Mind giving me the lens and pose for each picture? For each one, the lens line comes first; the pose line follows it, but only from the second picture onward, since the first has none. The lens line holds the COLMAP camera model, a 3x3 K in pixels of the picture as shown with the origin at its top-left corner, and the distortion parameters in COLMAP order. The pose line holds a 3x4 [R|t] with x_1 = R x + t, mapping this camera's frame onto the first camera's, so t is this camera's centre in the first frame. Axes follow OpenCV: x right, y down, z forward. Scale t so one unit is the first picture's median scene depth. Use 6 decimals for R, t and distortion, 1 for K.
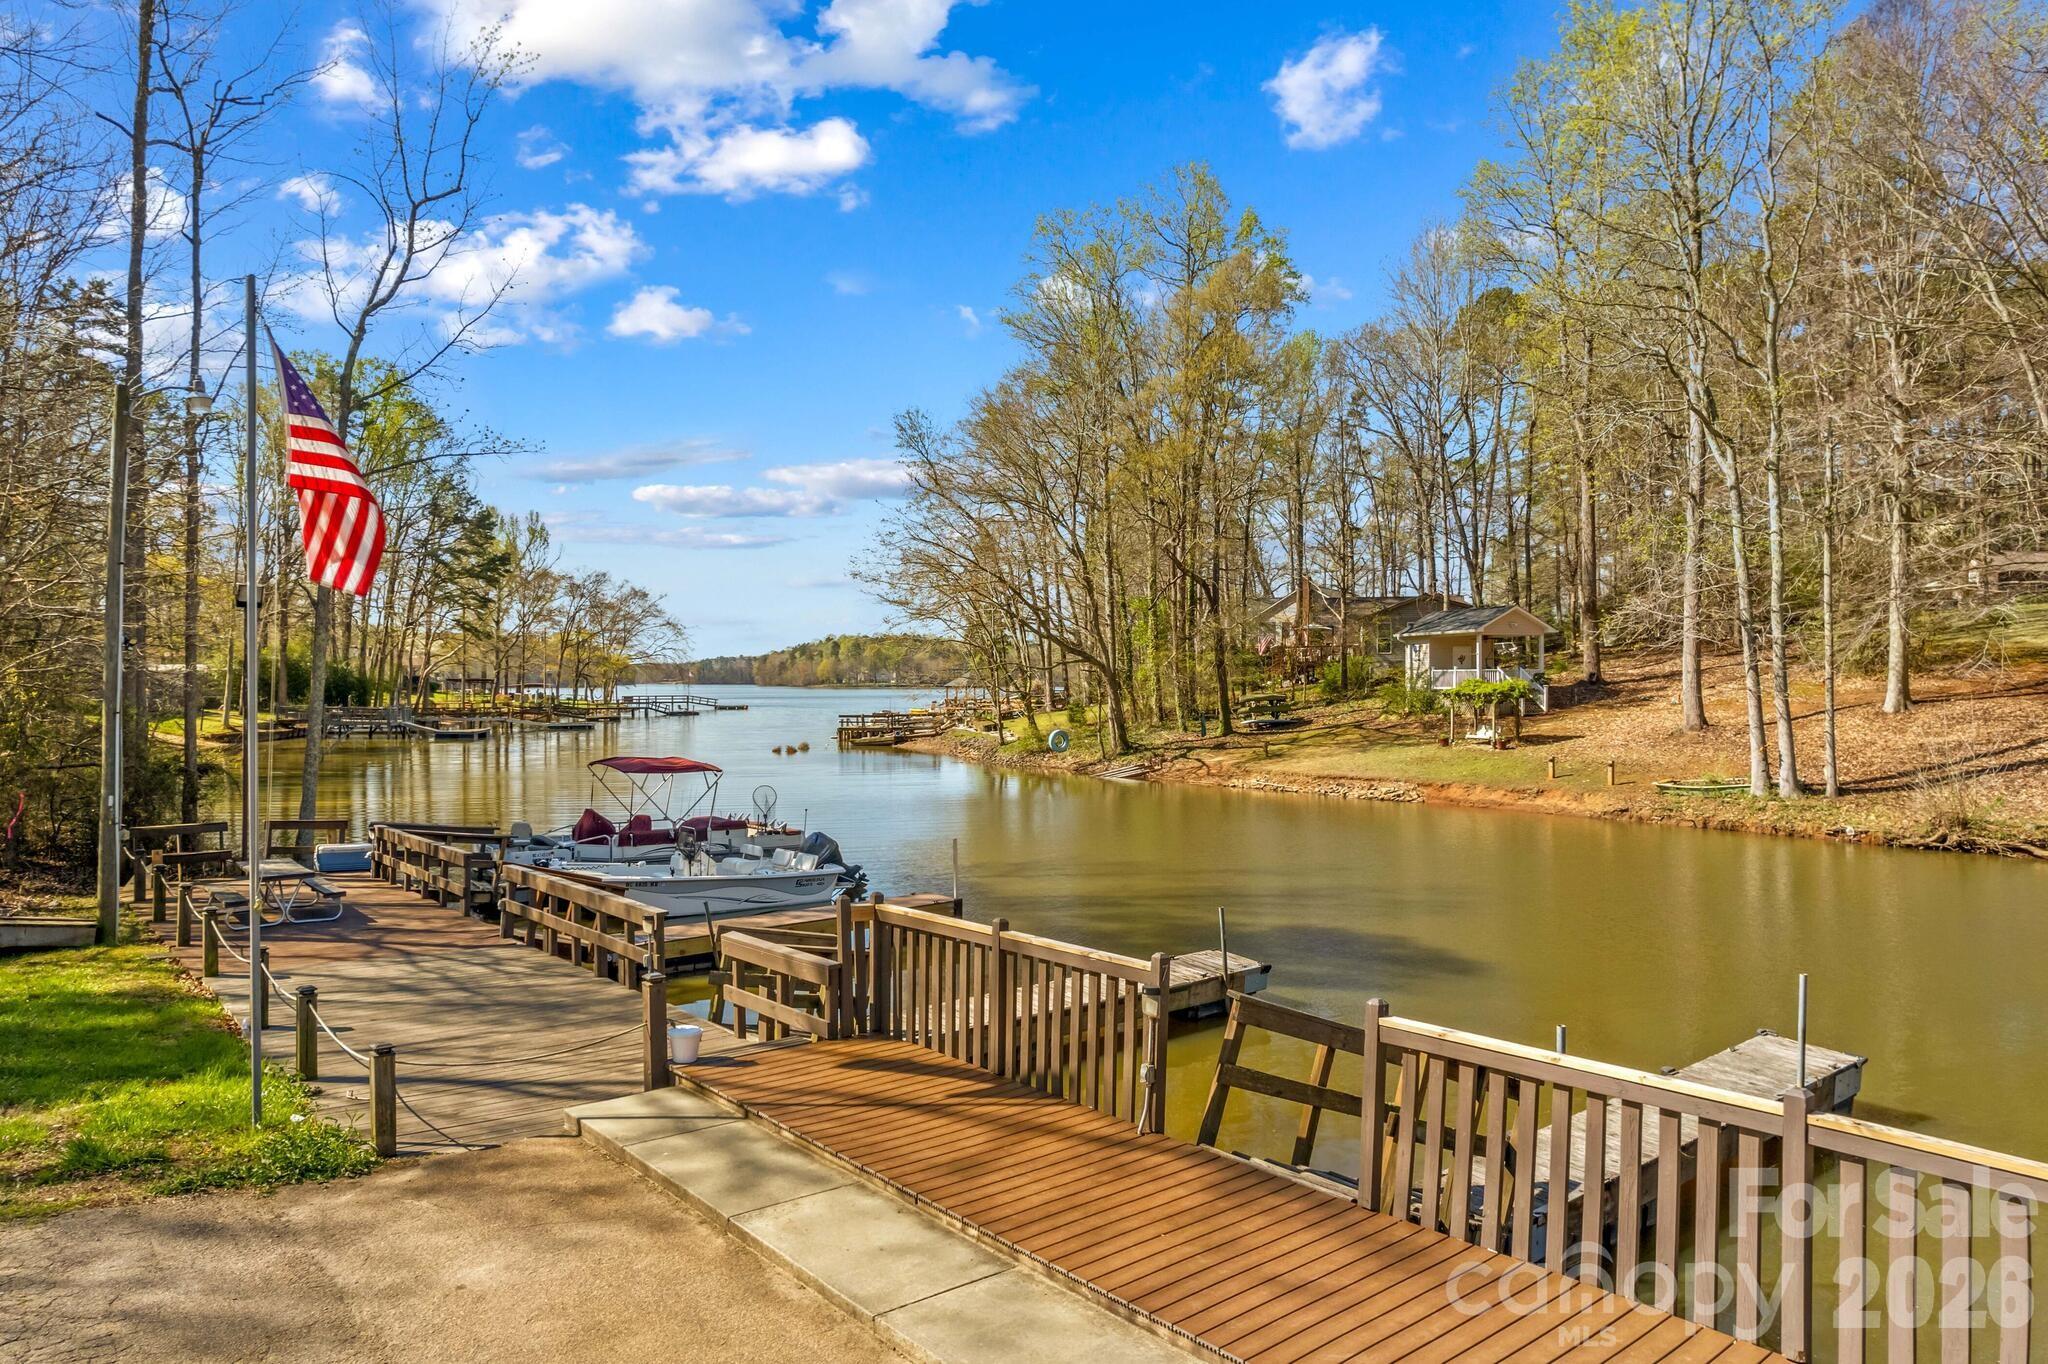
lens RADIAL K [[1275.3, 0, 1045.7], [0, 1275.3, 698.9], [0, 0, 1]] dist [-0.072731, 0.061281]
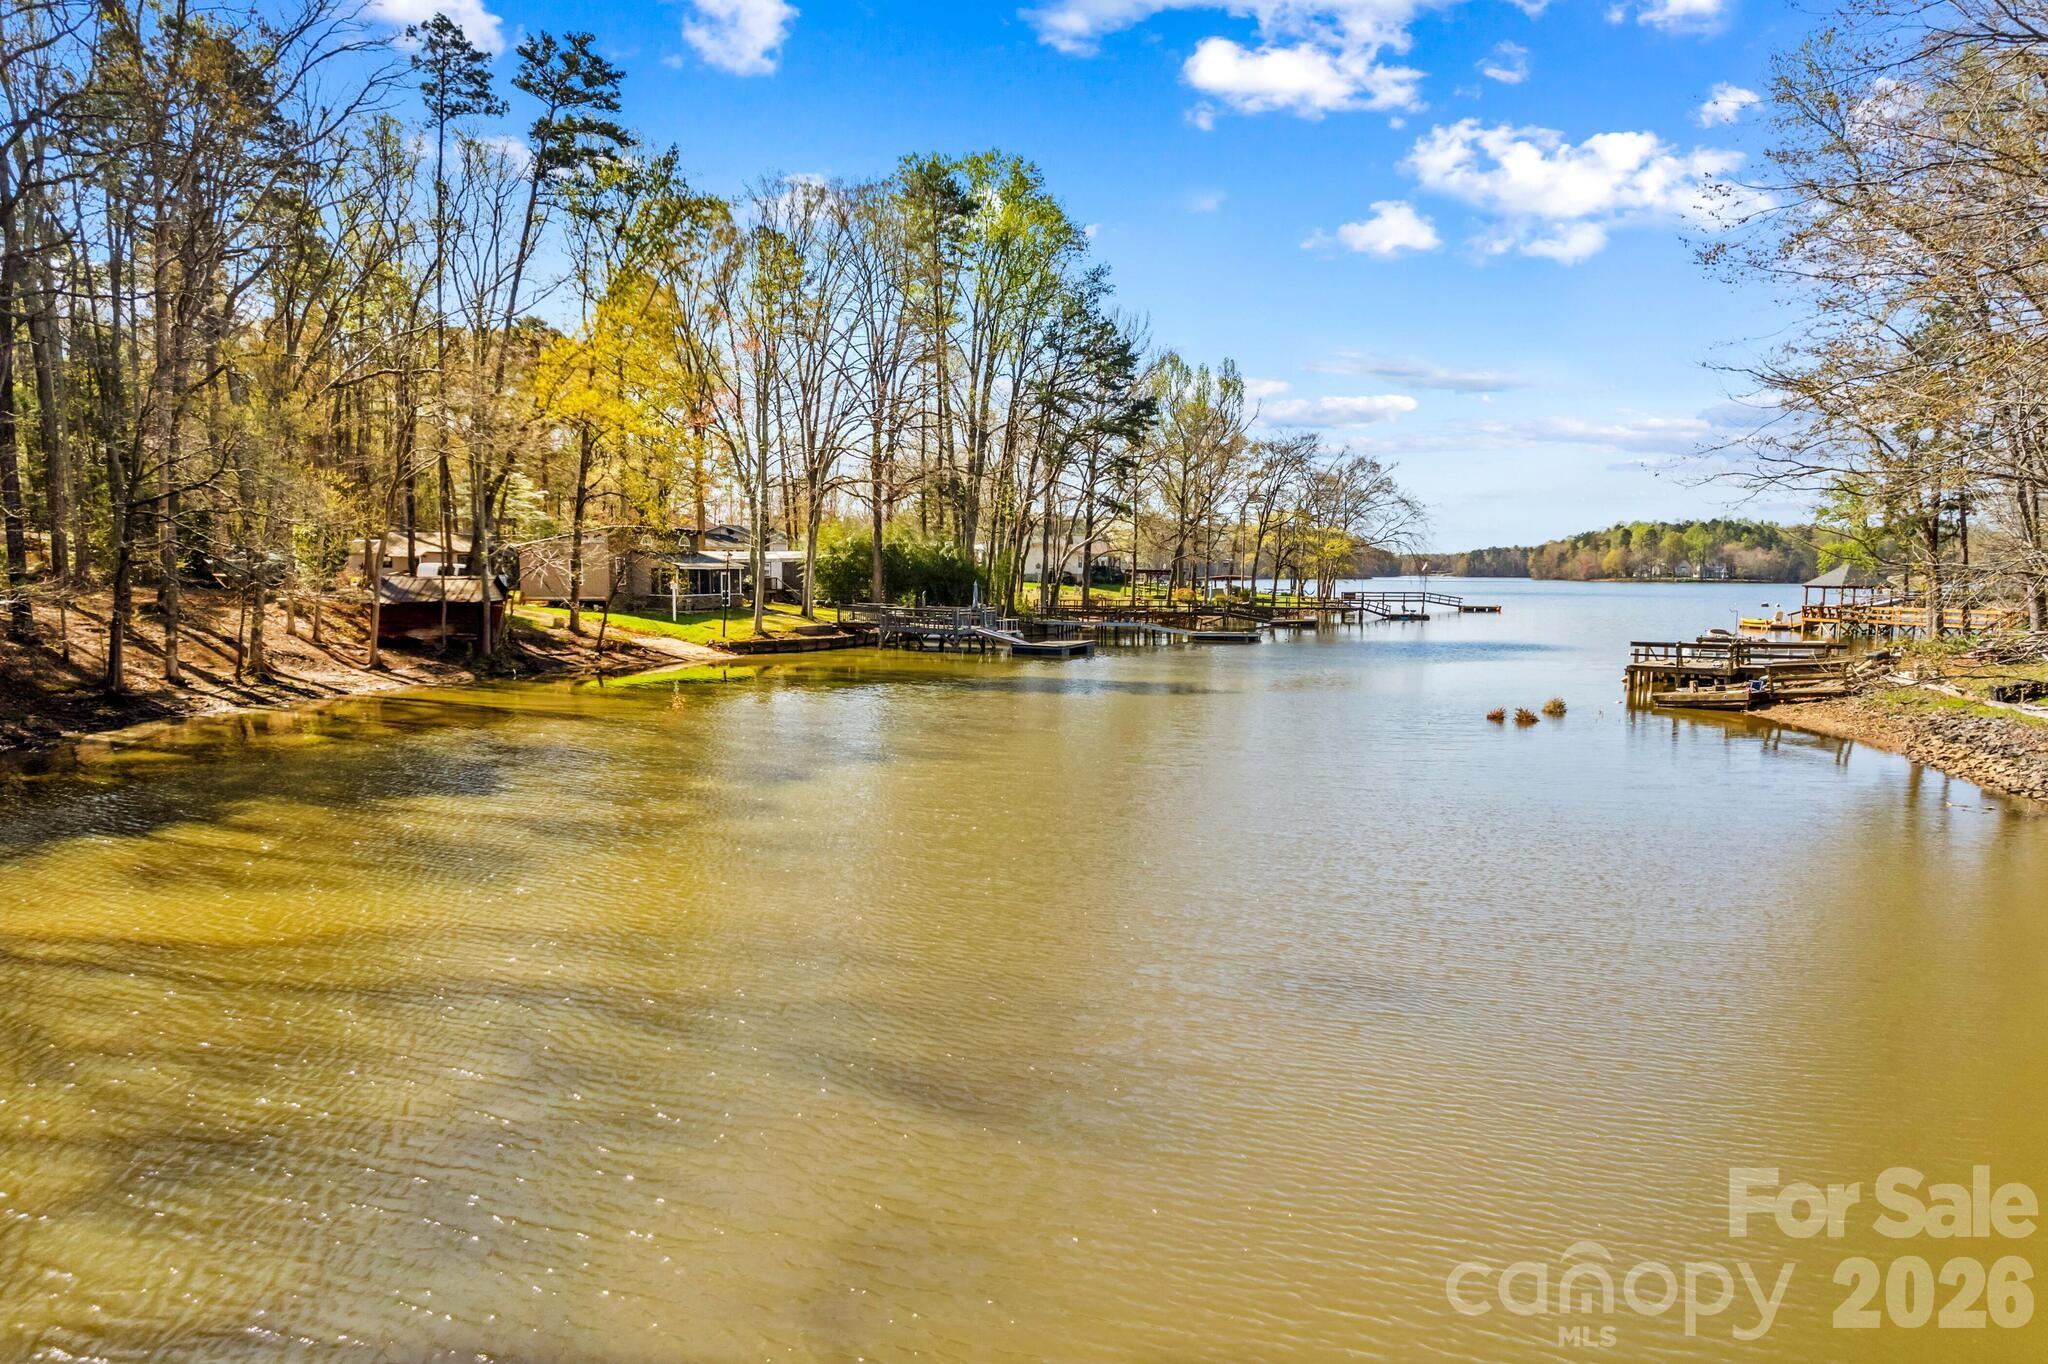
lens RADIAL K [[1275.3, 0, 1045.7], [0, 1275.3, 698.9], [0, 0, 1]] dist [-0.072731, 0.061281]
pose [[0.829557, 0.060060, -0.555183, -0.074808], [-0.012530, 0.995951, 0.089020, -0.008076], [0.558281, -0.066891, 0.826951, 0.444805]]
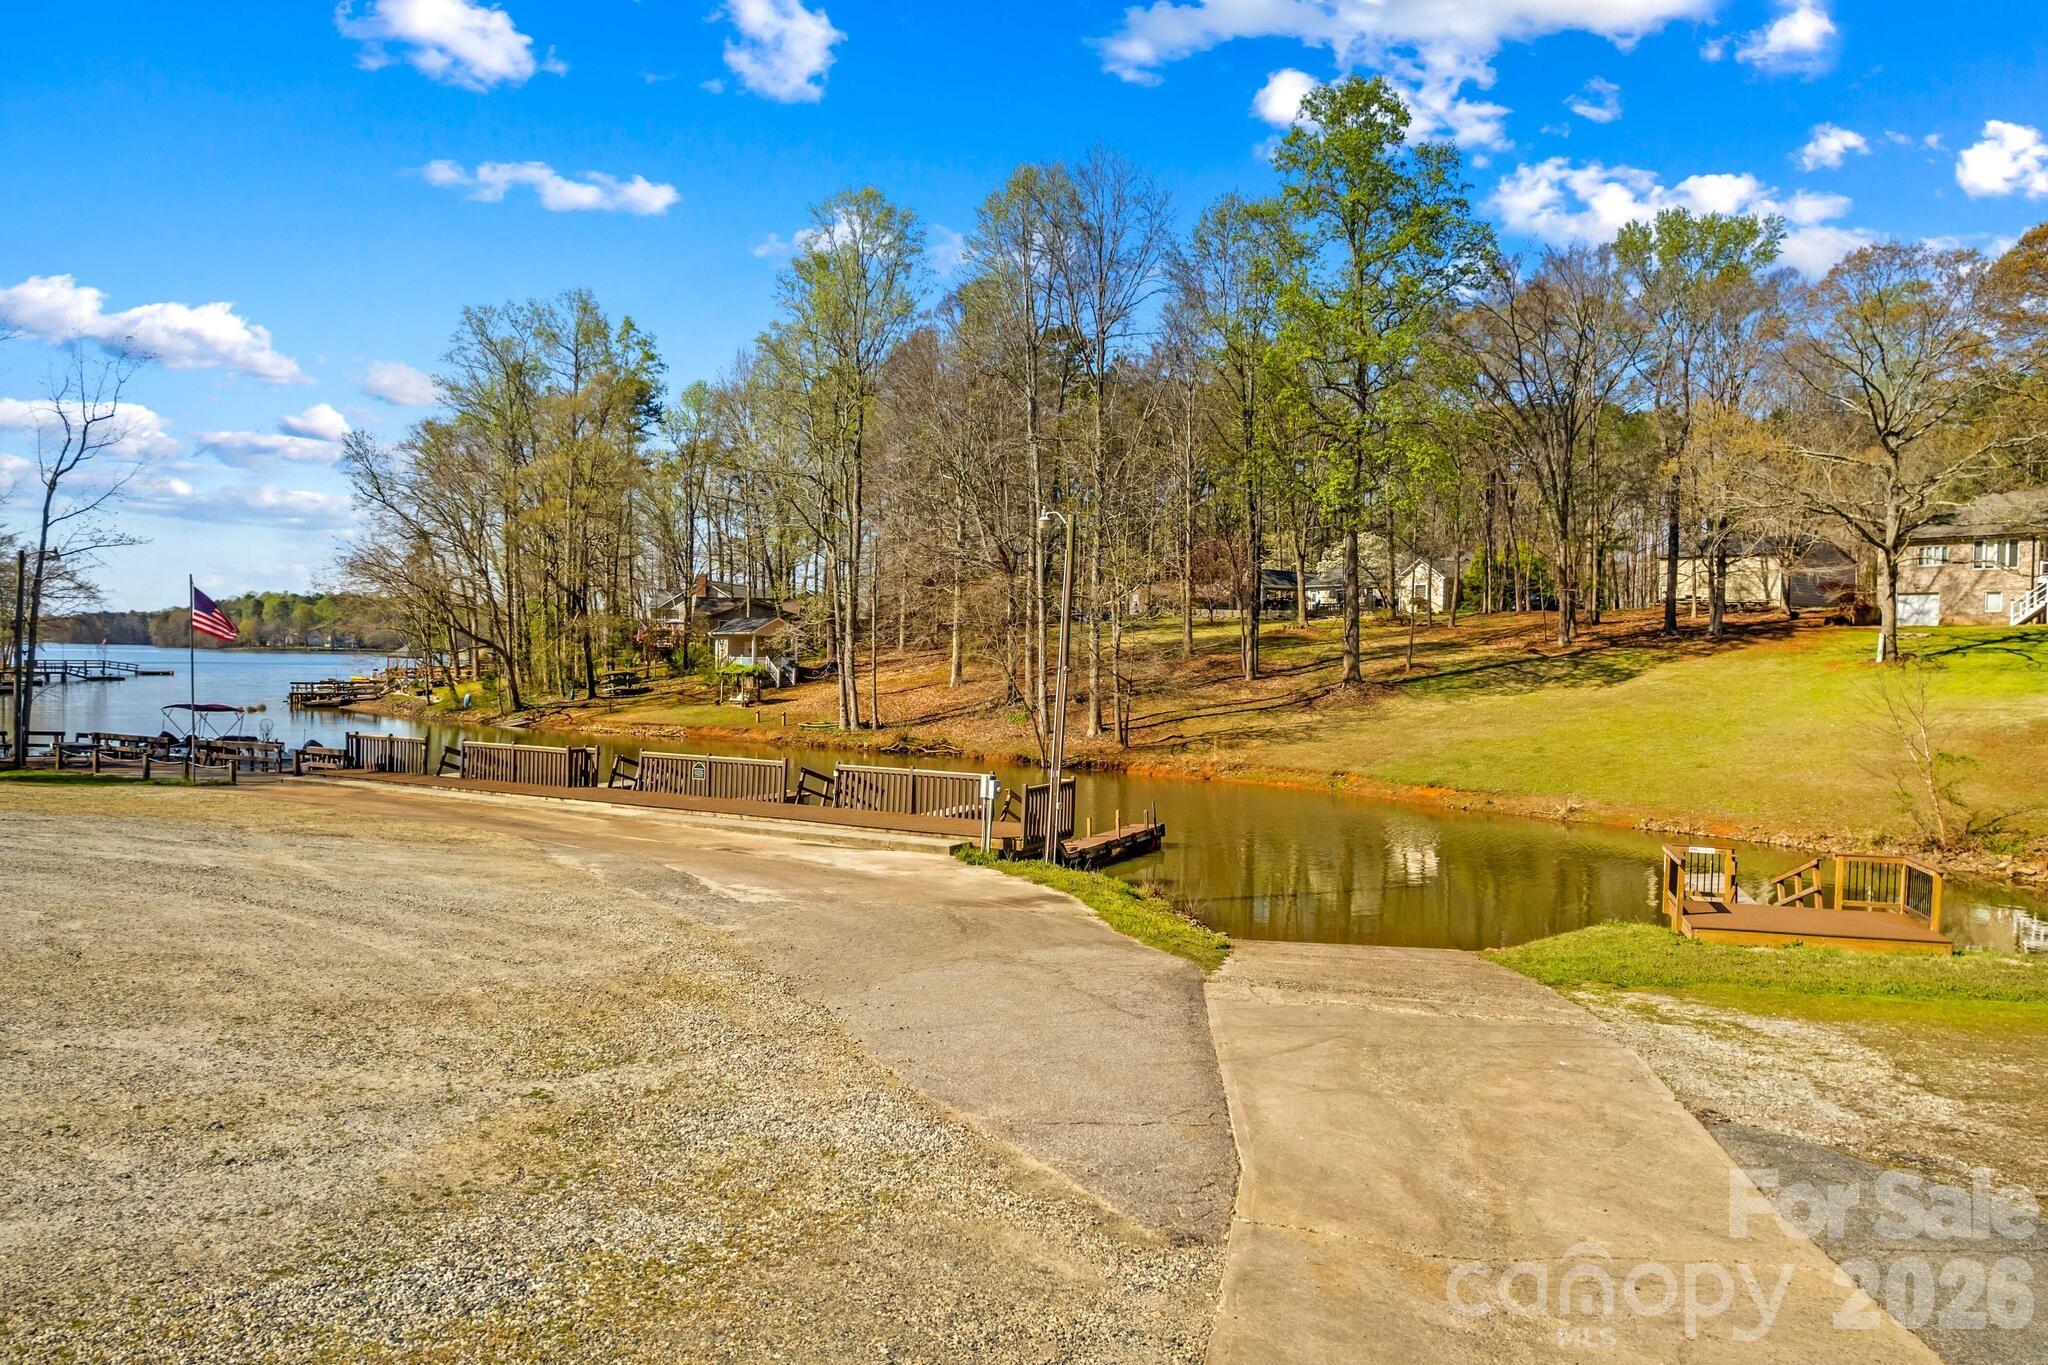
lens RADIAL K [[1330.5, 0, 981.8], [0, 1330.5, 690.3], [0, 0, 1]] dist [-0.042920, 0.039675]
pose [[0.941786, 0.007891, 0.336121, 0.038574], [-0.013358, 0.999813, 0.013958, -0.006189], [-0.335948, -0.017635, 0.941715, -0.432971]]
